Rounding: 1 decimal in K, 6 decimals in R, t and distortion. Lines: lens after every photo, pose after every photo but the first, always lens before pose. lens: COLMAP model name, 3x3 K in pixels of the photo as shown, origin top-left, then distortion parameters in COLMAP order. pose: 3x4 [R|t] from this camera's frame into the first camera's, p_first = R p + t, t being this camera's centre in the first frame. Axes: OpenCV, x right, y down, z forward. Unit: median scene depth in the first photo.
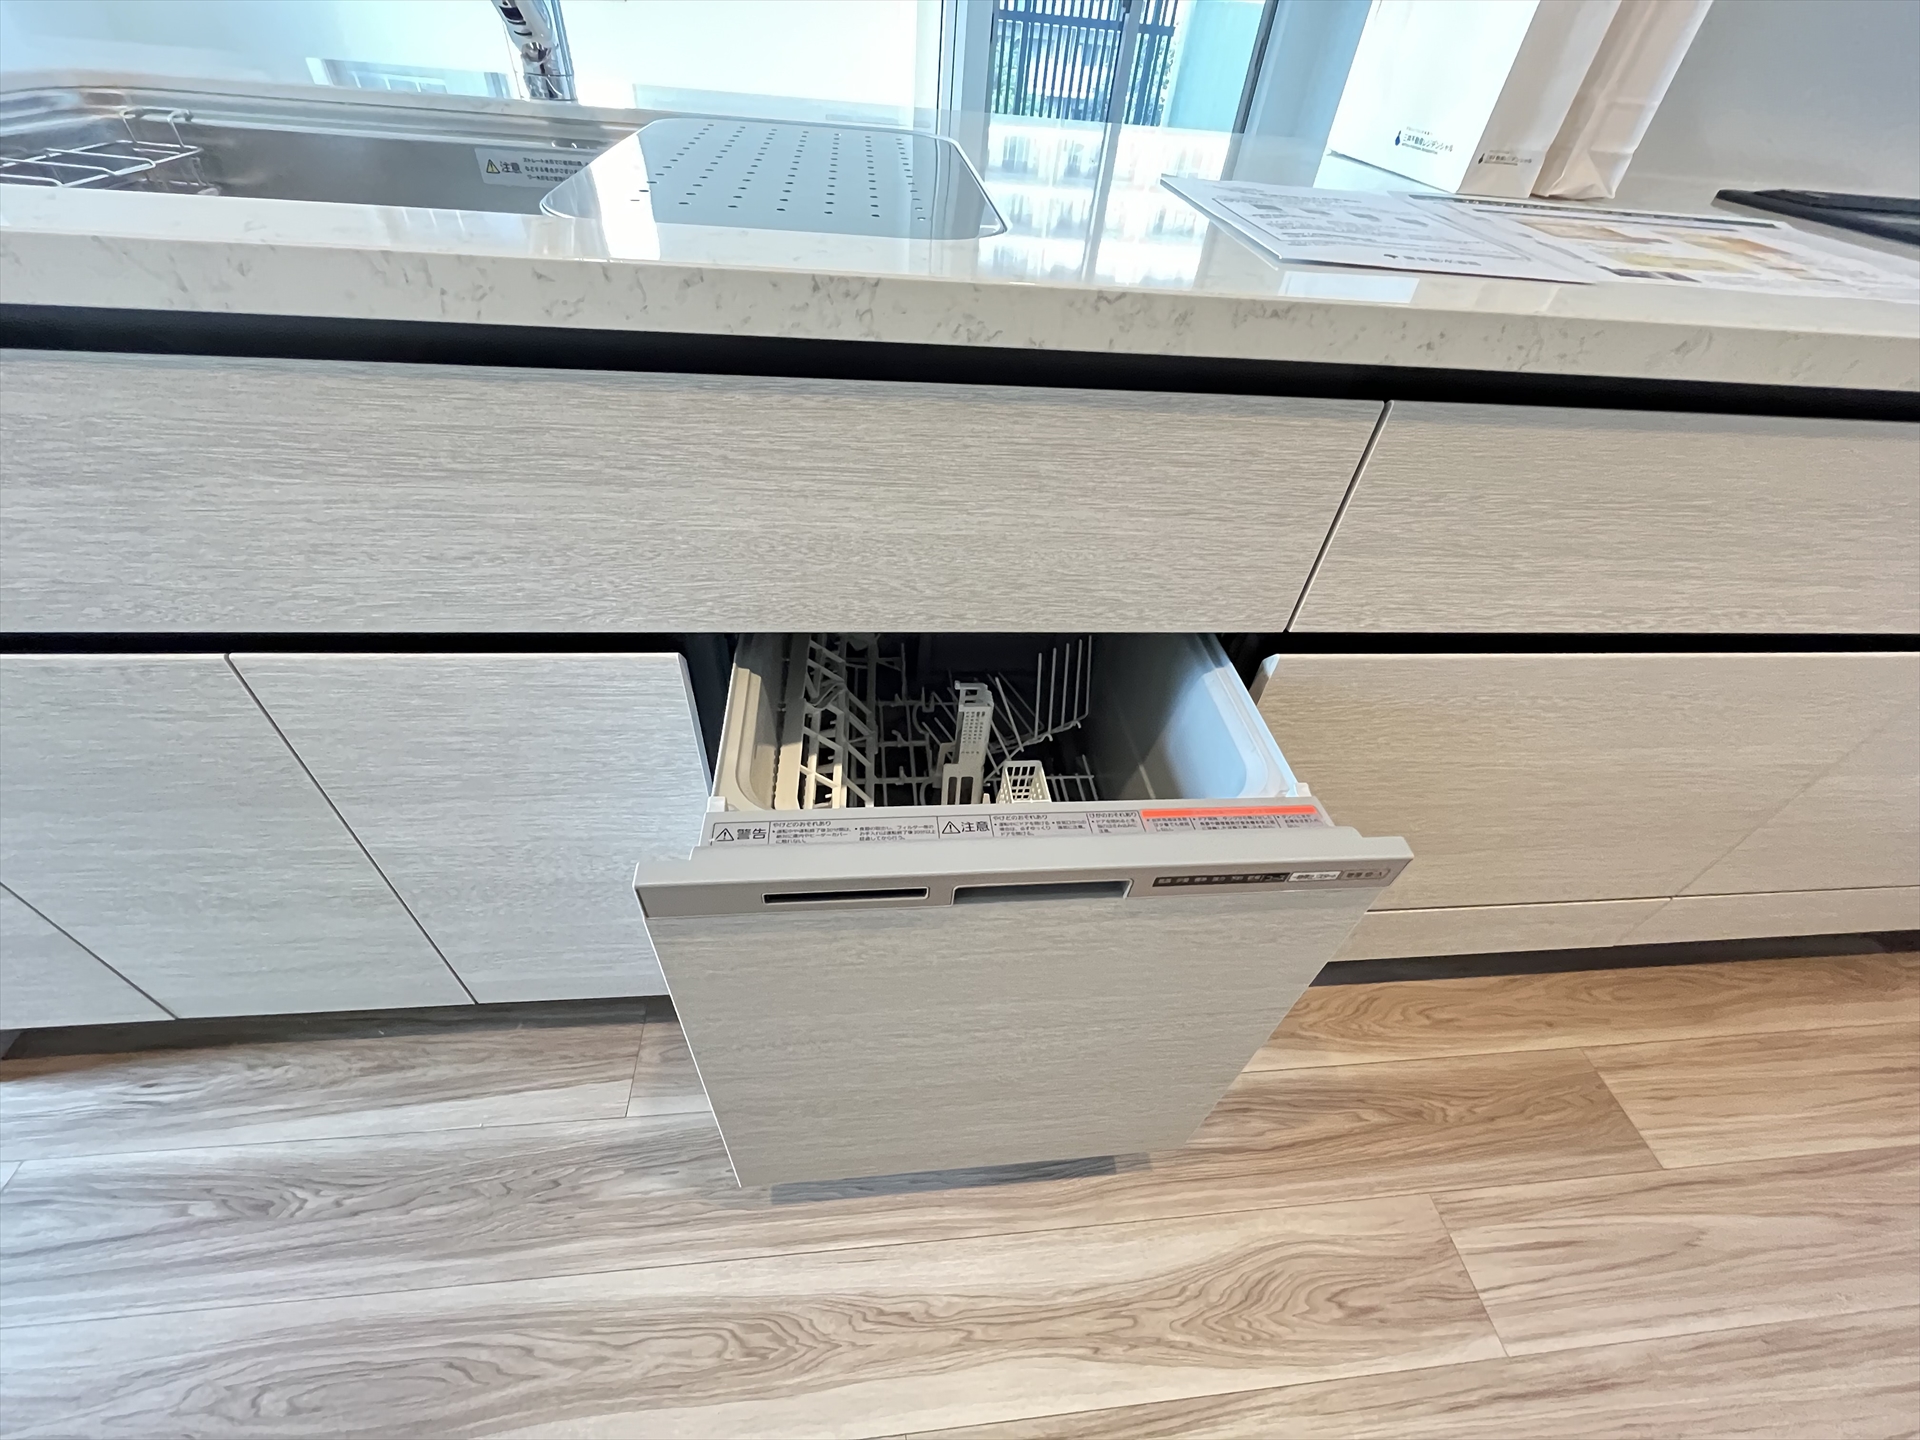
lens RADIAL K [[778.4, 0, 952.6], [0, 778.4, 718.6], [0, 0, 1]] dist [-0.002508, 0.000032]
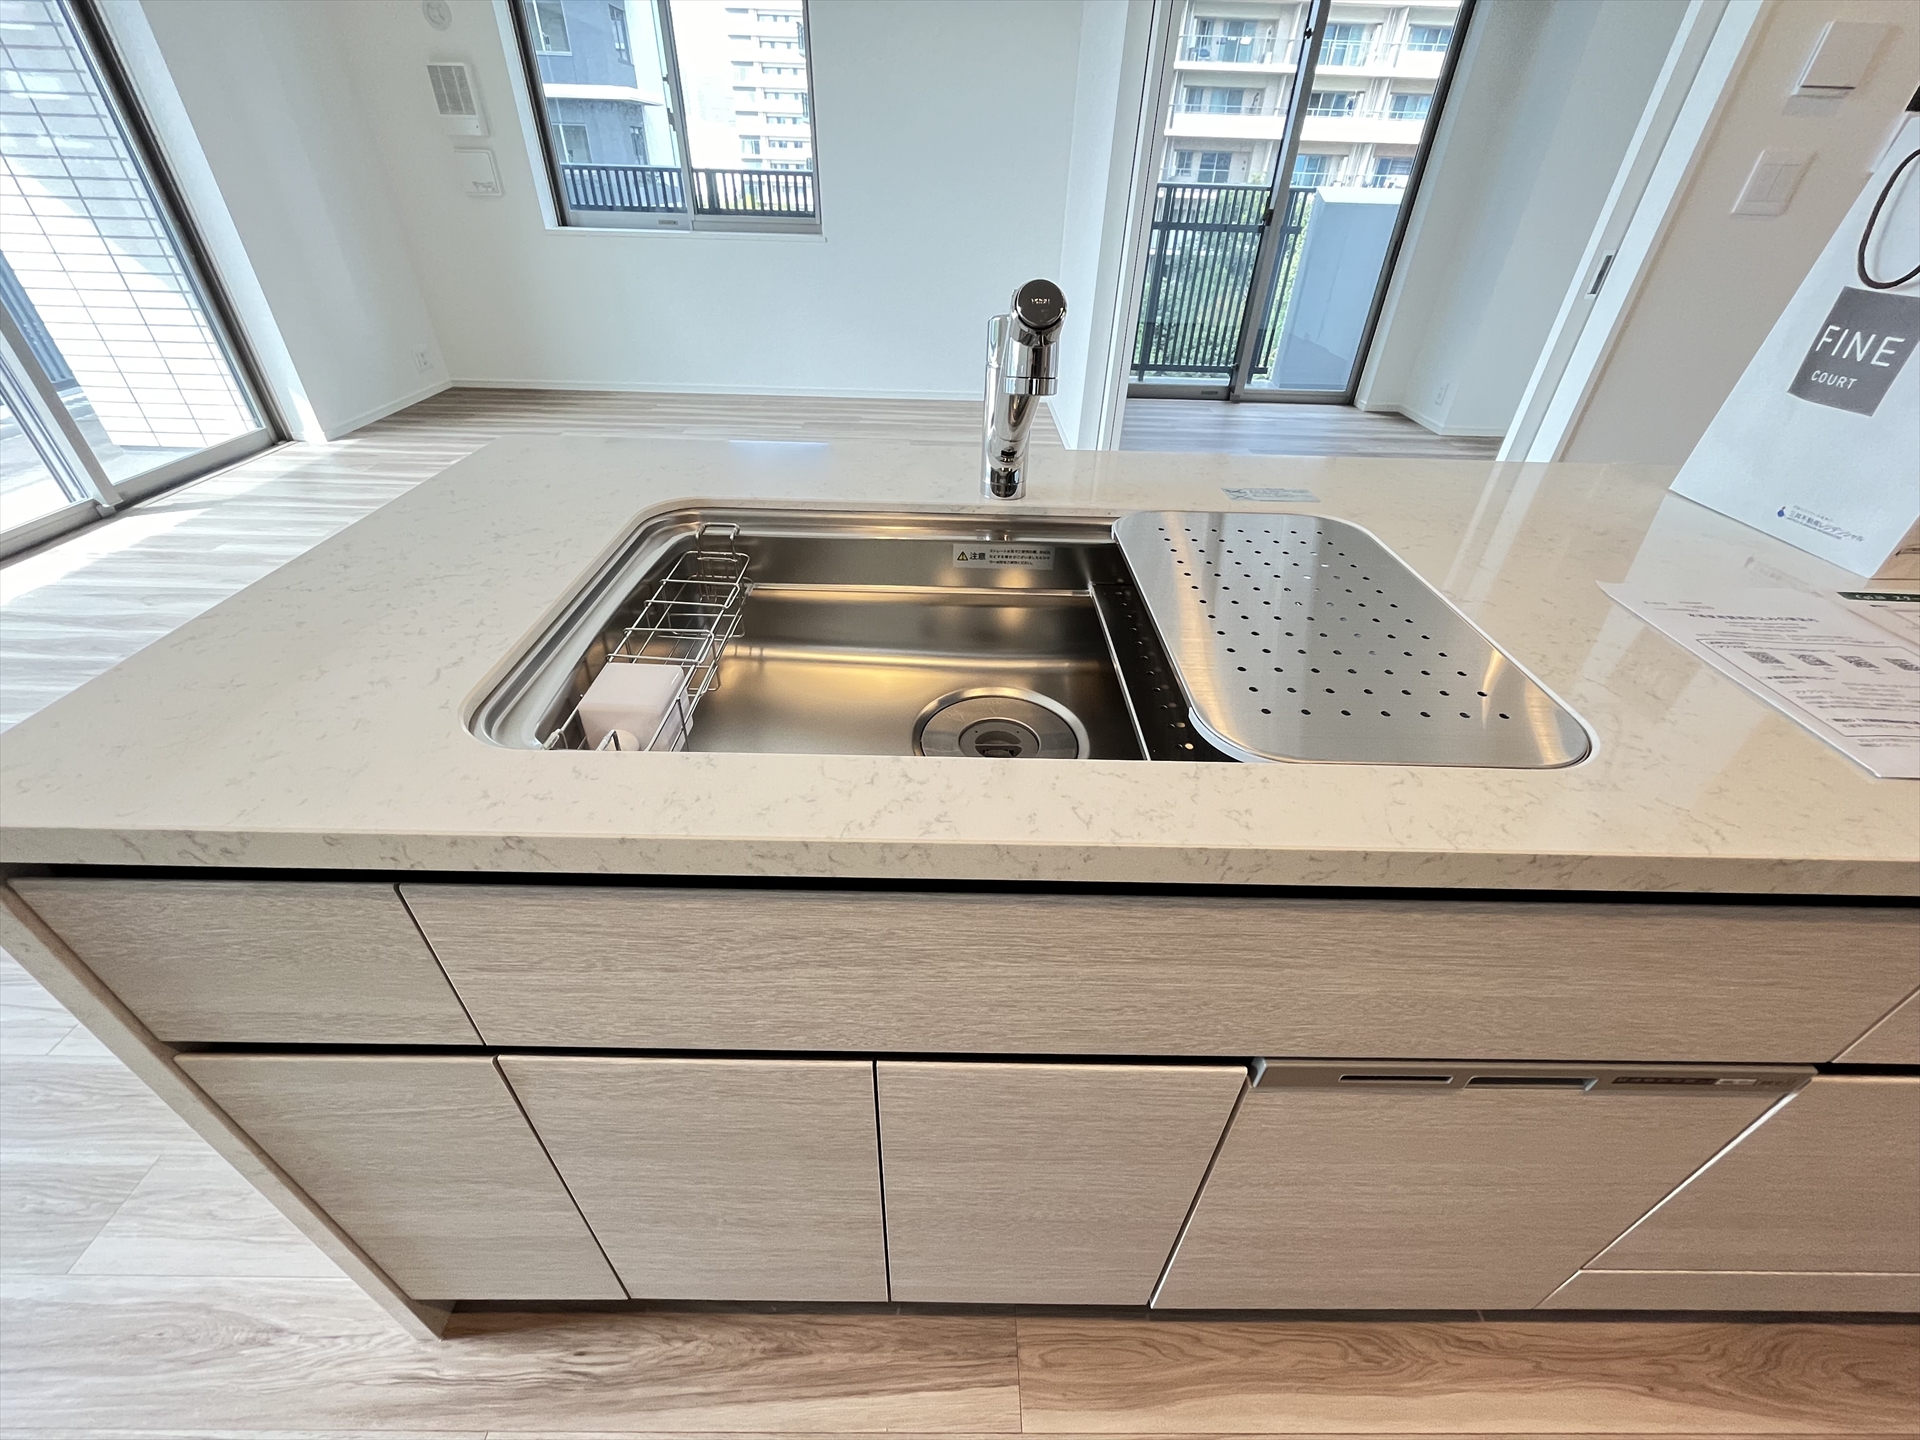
lens RADIAL K [[778.4, 0, 953.9], [0, 778.4, 719.0], [0, 0, 1]] dist [-0.002508, 0.000032]
pose [[0.994361, 0.015856, -0.104857, -0.429233], [-0.030276, 0.990054, -0.137392, -0.267582], [0.101635, 0.139792, 0.984951, -0.130269]]
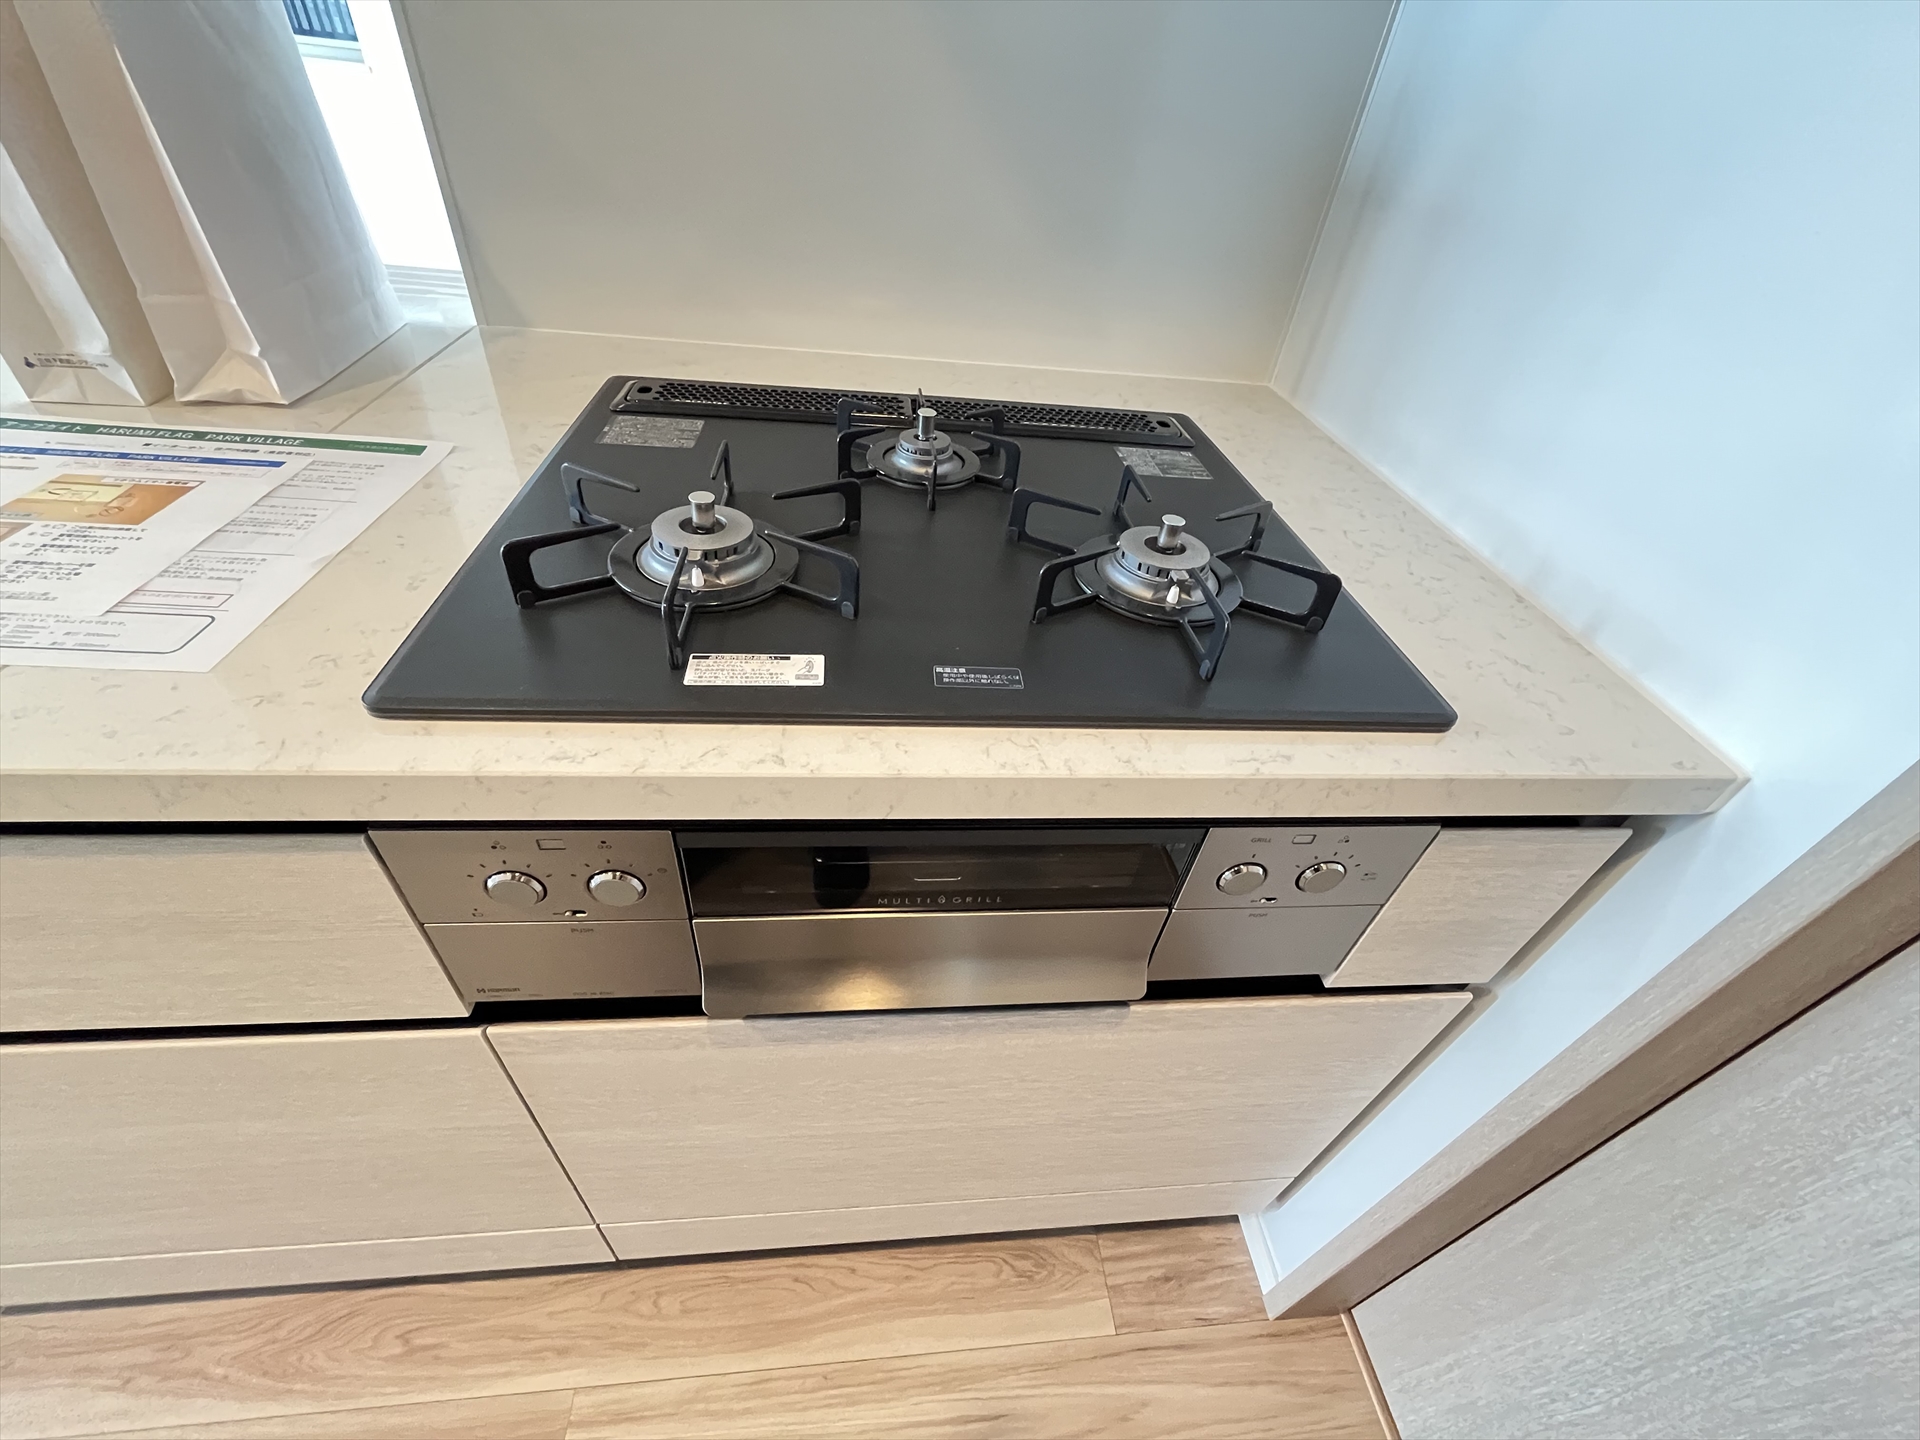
lens RADIAL K [[778.4, 0, 953.8], [0, 778.4, 722.4], [0, 0, 1]] dist [-0.002508, 0.000032]
pose [[0.999742, 0.020066, 0.010656, 1.414948], [-0.019548, 0.998719, -0.046671, -0.289428], [-0.011579, 0.046451, 0.998853, 0.182740]]
